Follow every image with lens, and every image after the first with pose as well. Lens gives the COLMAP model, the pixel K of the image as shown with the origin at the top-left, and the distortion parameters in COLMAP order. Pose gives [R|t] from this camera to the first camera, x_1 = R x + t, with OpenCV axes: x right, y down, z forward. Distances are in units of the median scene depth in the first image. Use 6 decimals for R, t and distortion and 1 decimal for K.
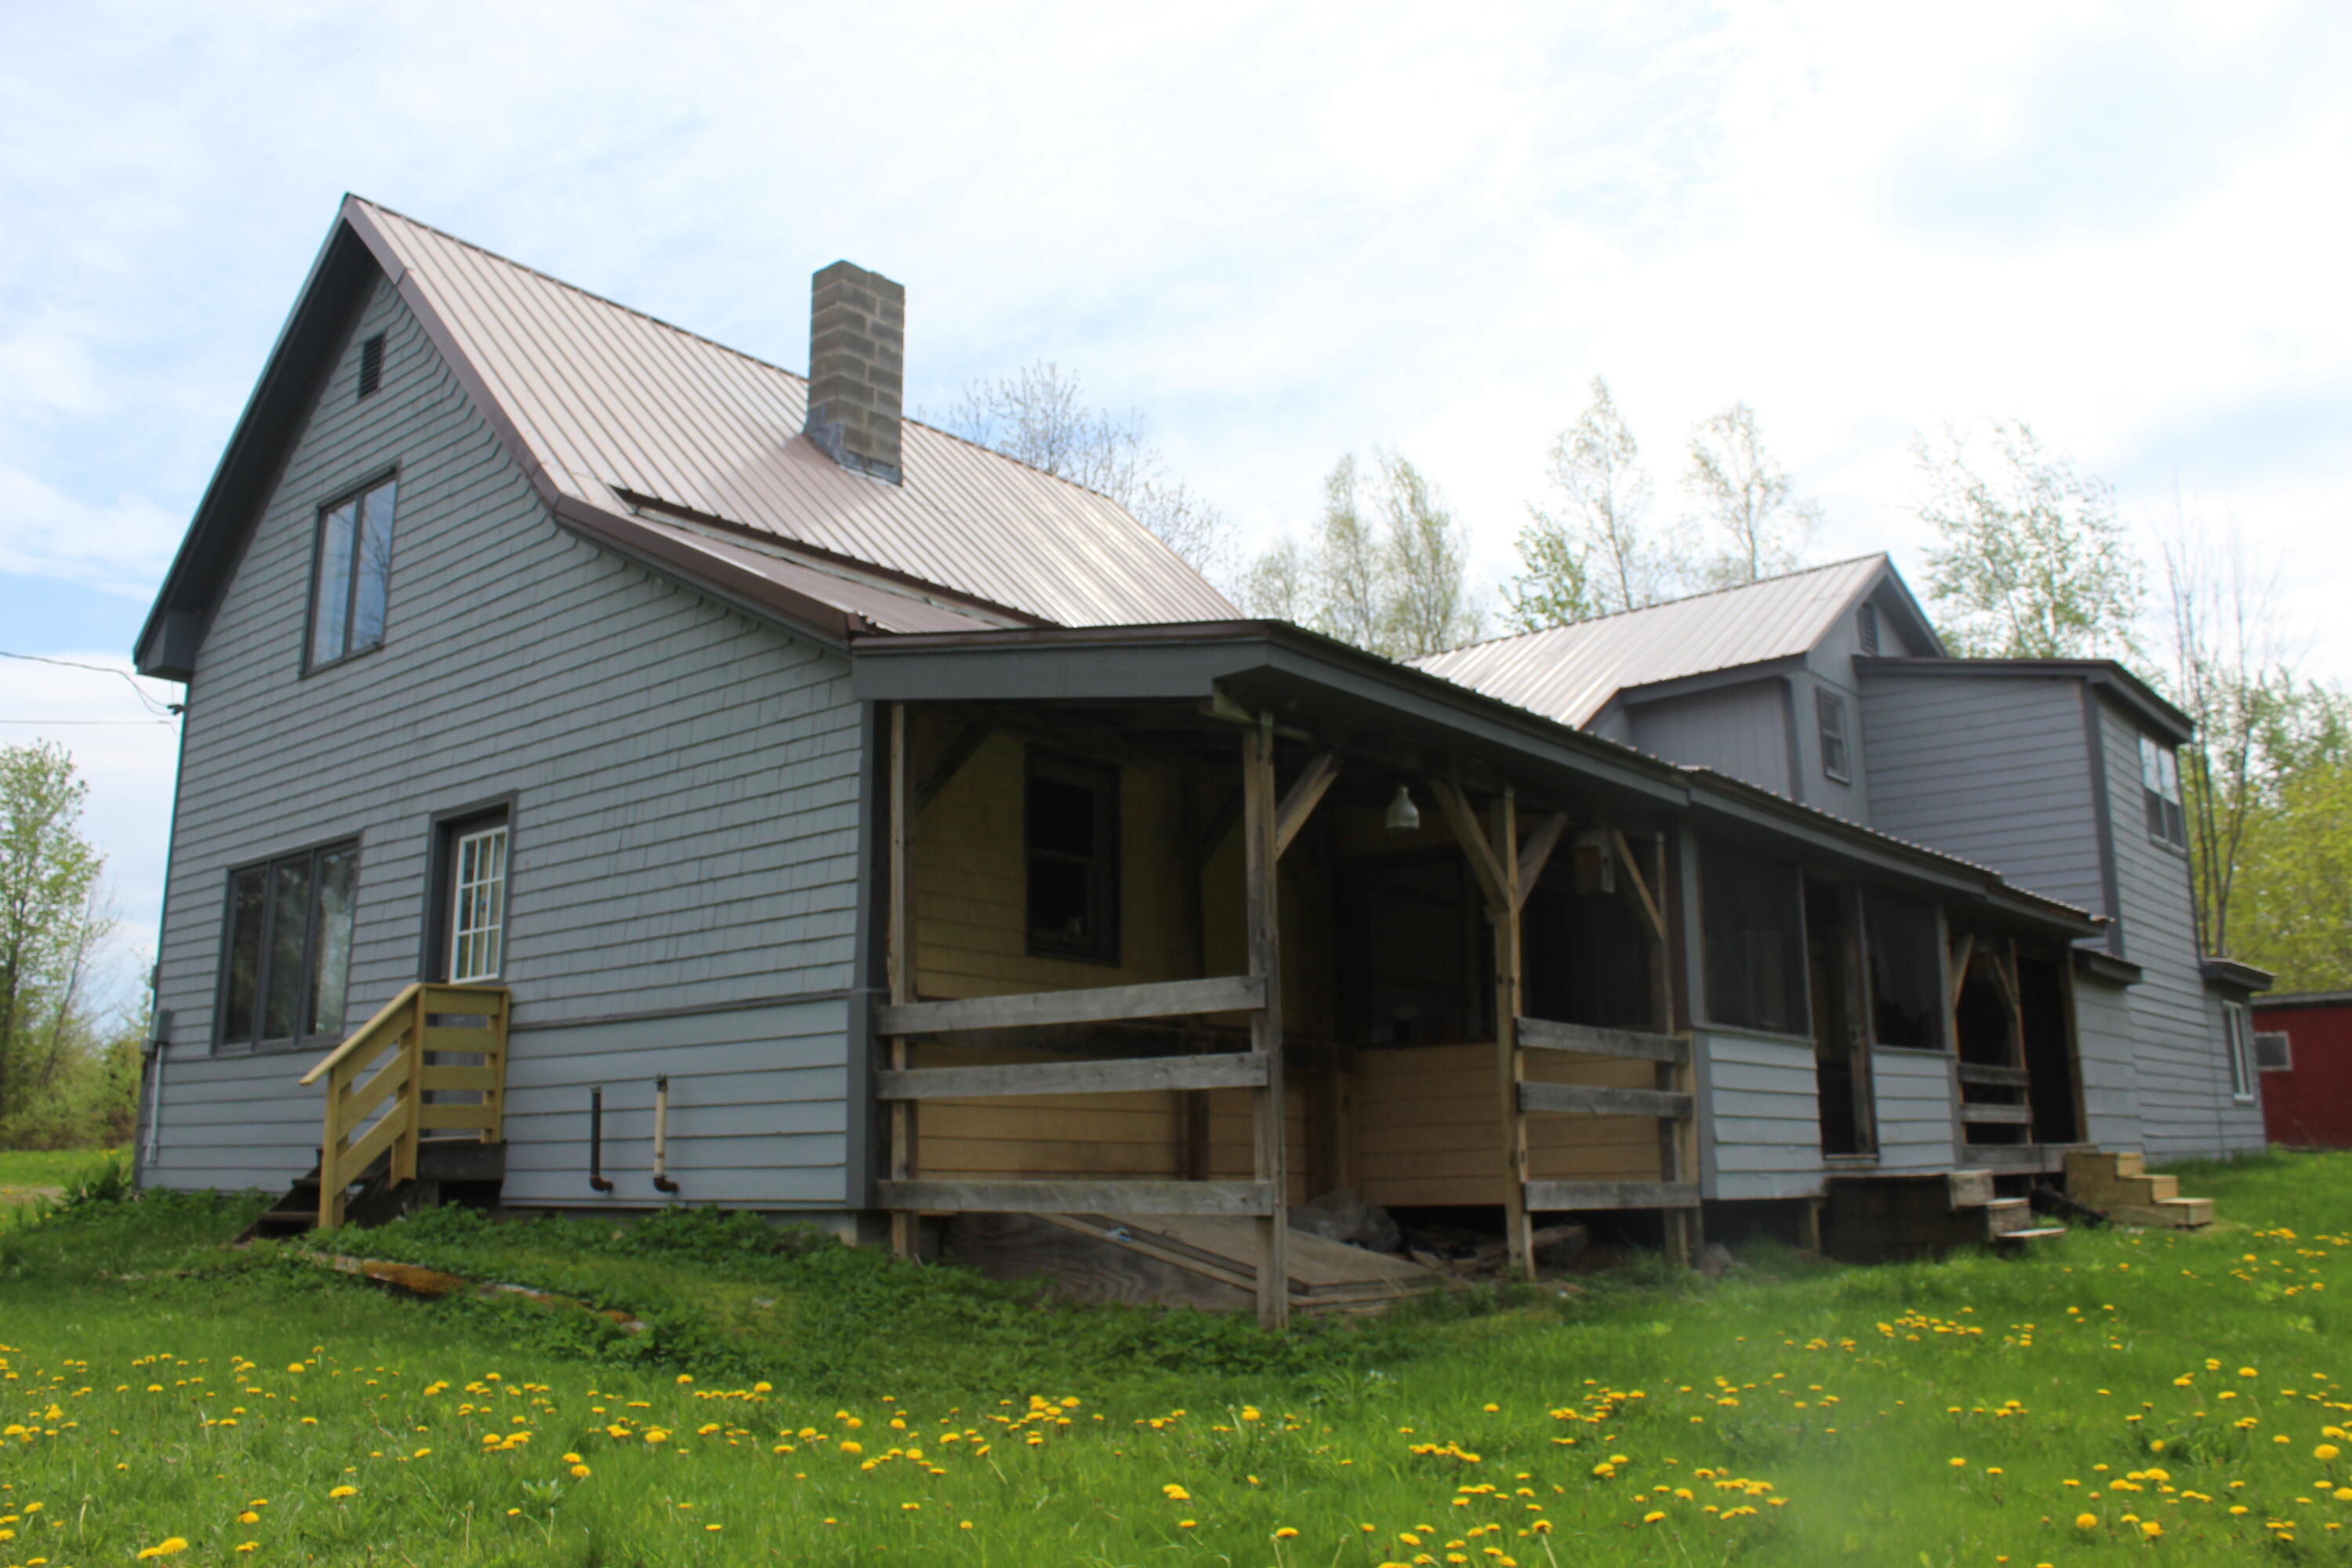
lens RADIAL K [[1913.6, 0, 1176.0], [0, 1913.6, 784.0], [0, 0, 1]] dist [-0.146496, 0.131433]
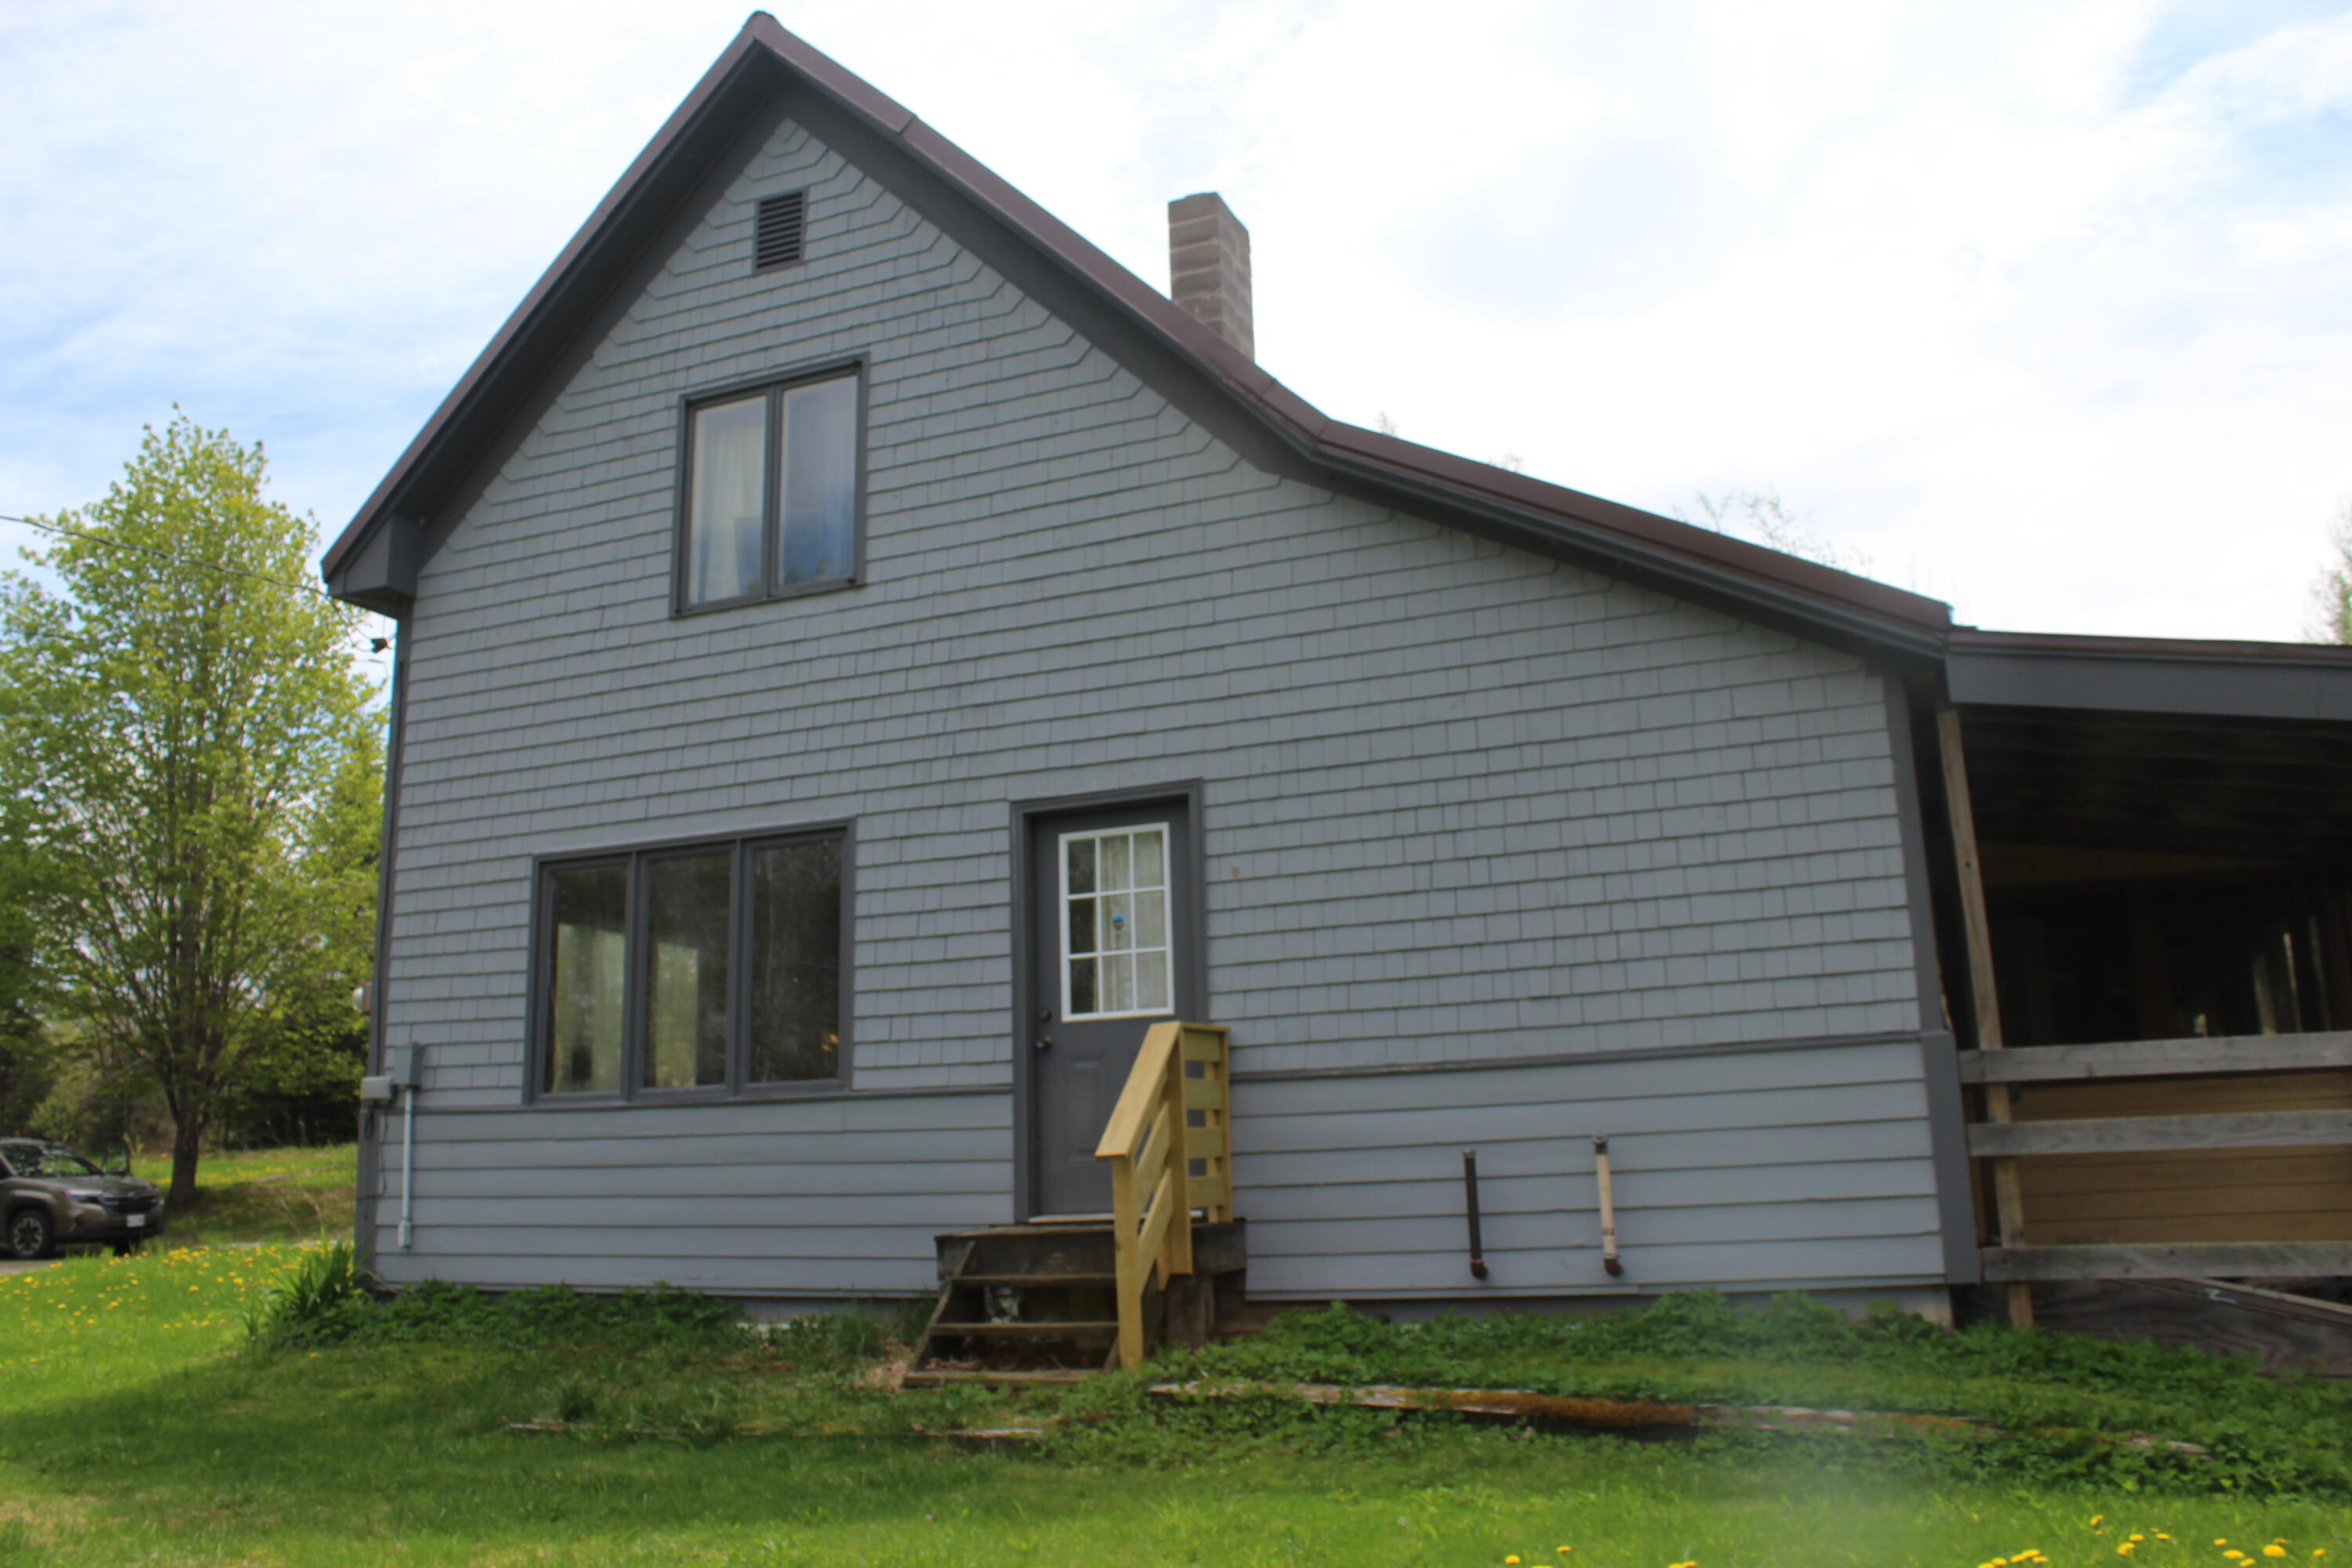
lens RADIAL K [[1913.6, 0, 1176.0], [0, 1913.6, 784.0], [0, 0, 1]] dist [-0.146496, 0.131433]
pose [[0.949377, 0.050154, 0.310108, -0.641611], [-0.046703, 0.998737, -0.018549, 0.021759], [-0.310647, 0.003127, 0.950520, 0.237736]]
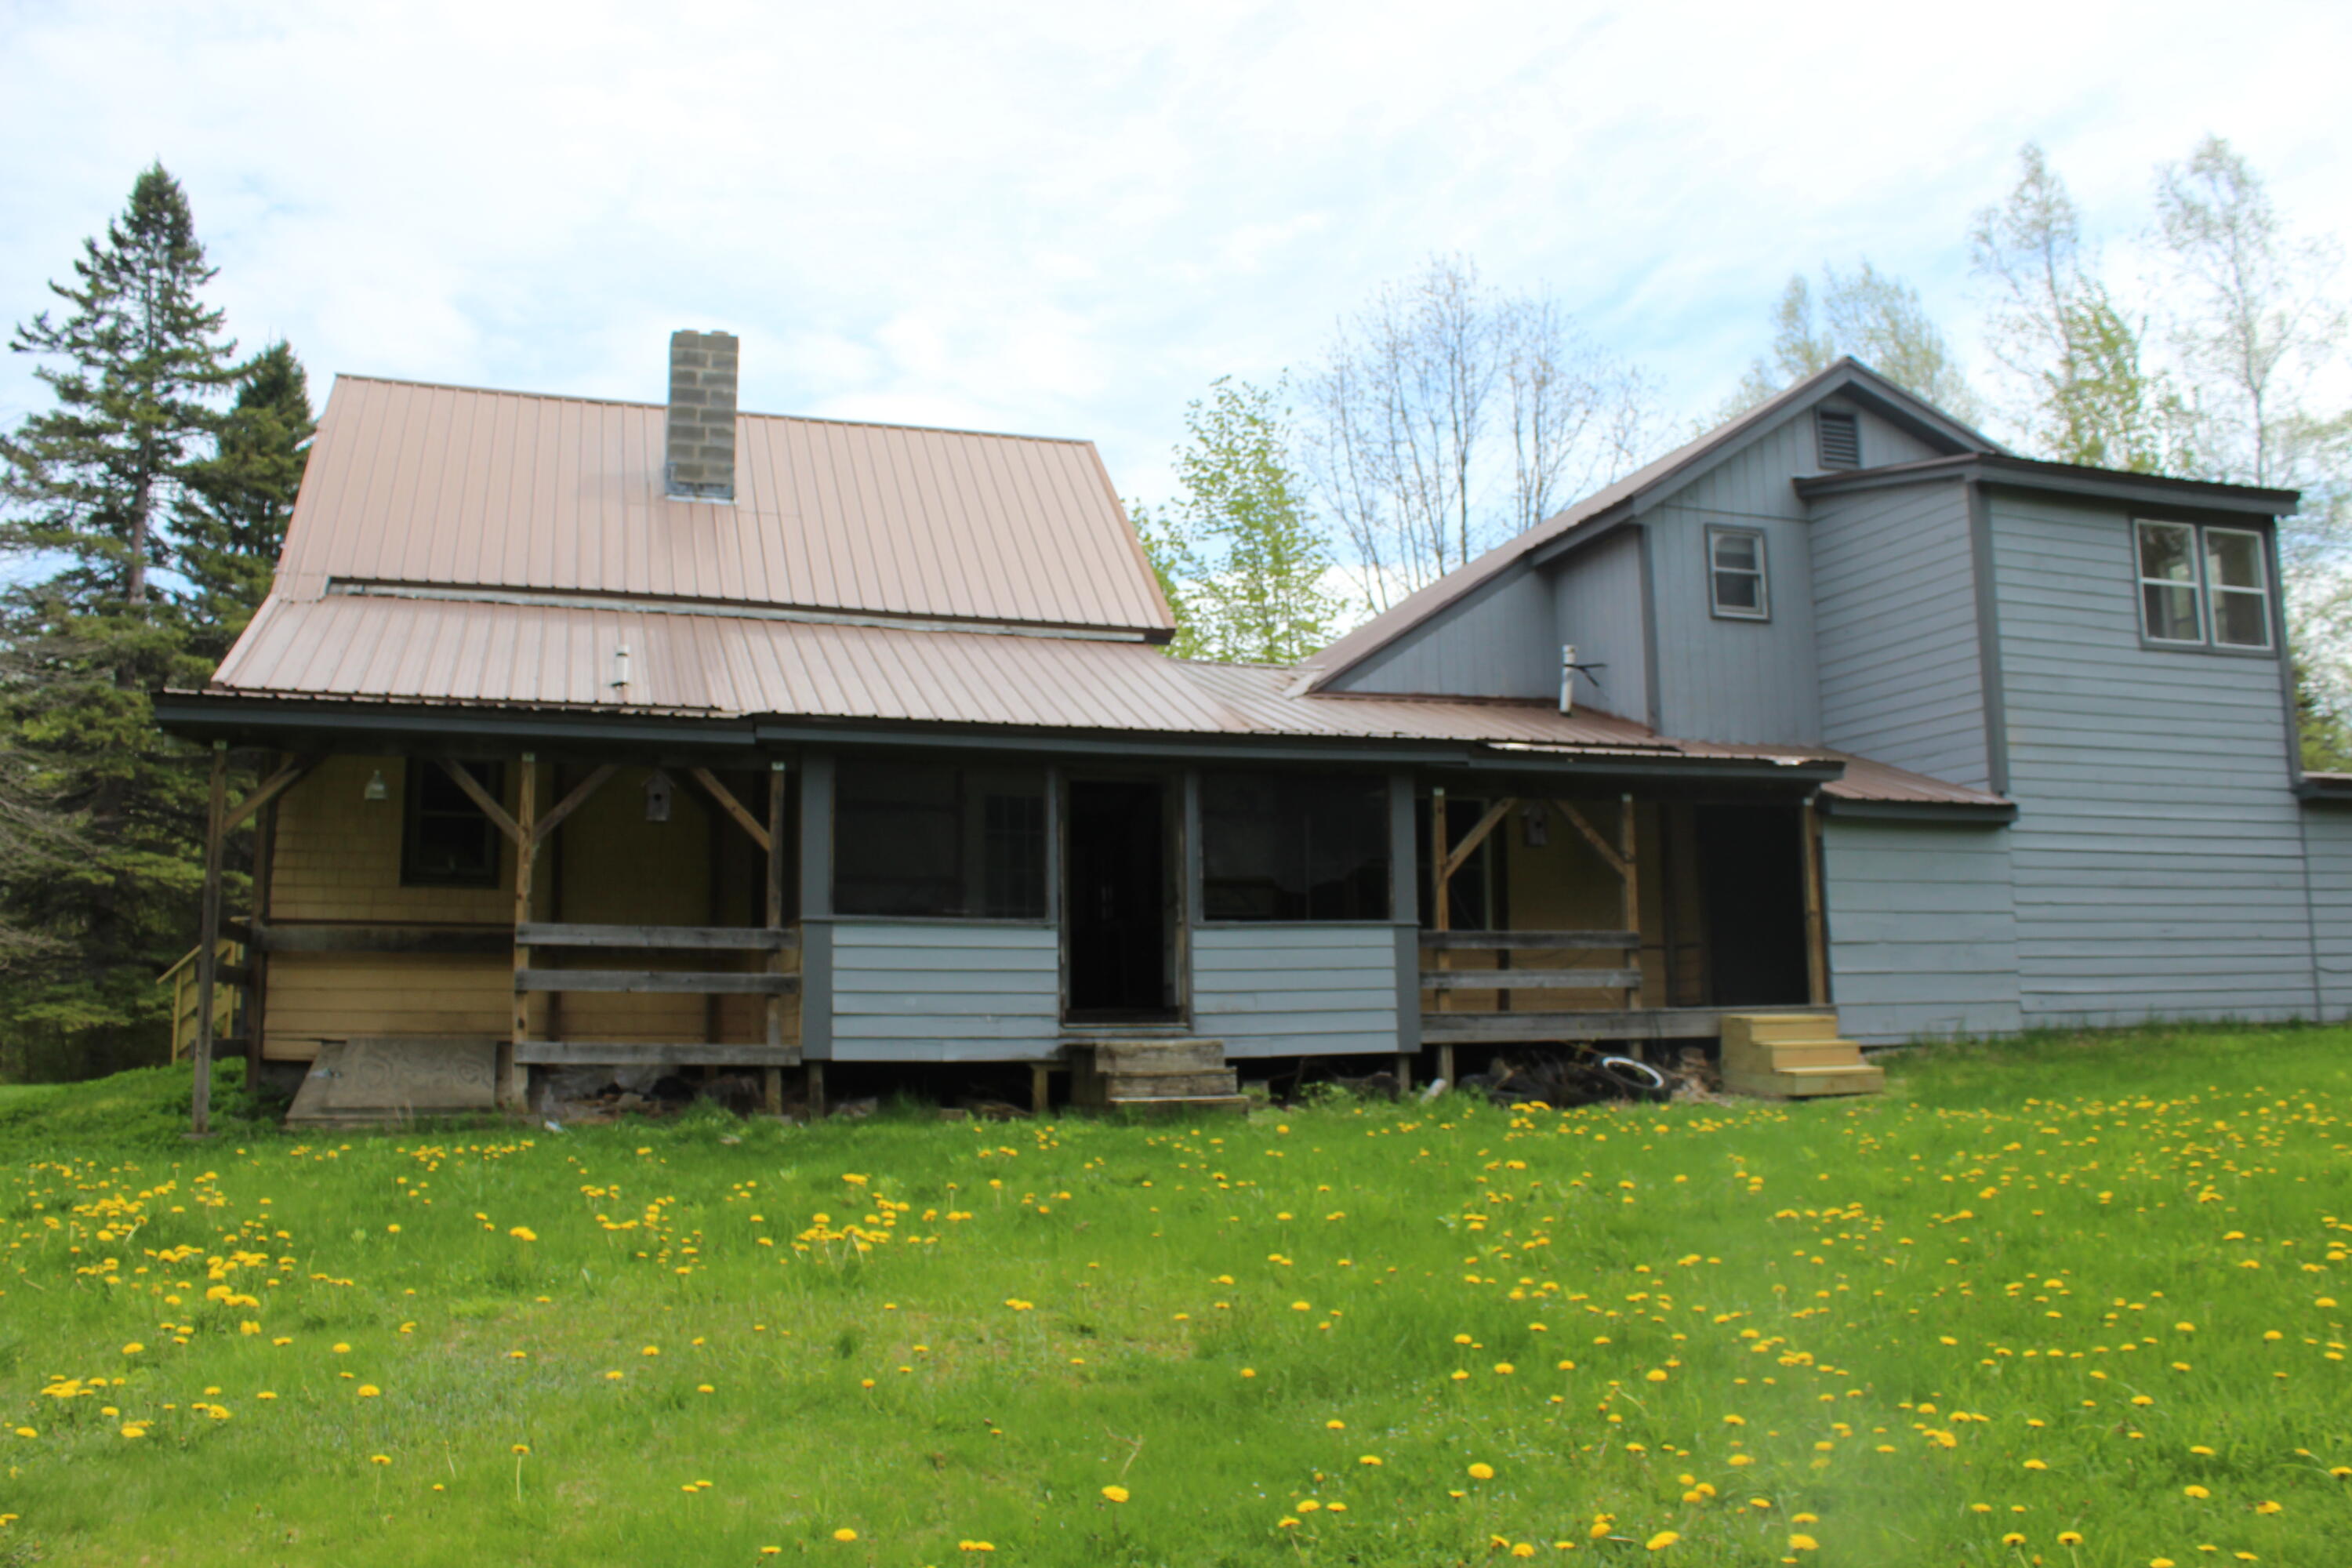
lens RADIAL K [[1913.6, 0, 1176.0], [0, 1913.6, 784.0], [0, 0, 1]] dist [-0.146496, 0.131433]
pose [[0.854141, -0.072241, -0.514999, 1.036540], [0.110232, 0.992952, 0.043538, 0.012906], [0.508224, -0.093957, 0.856084, 0.069168]]
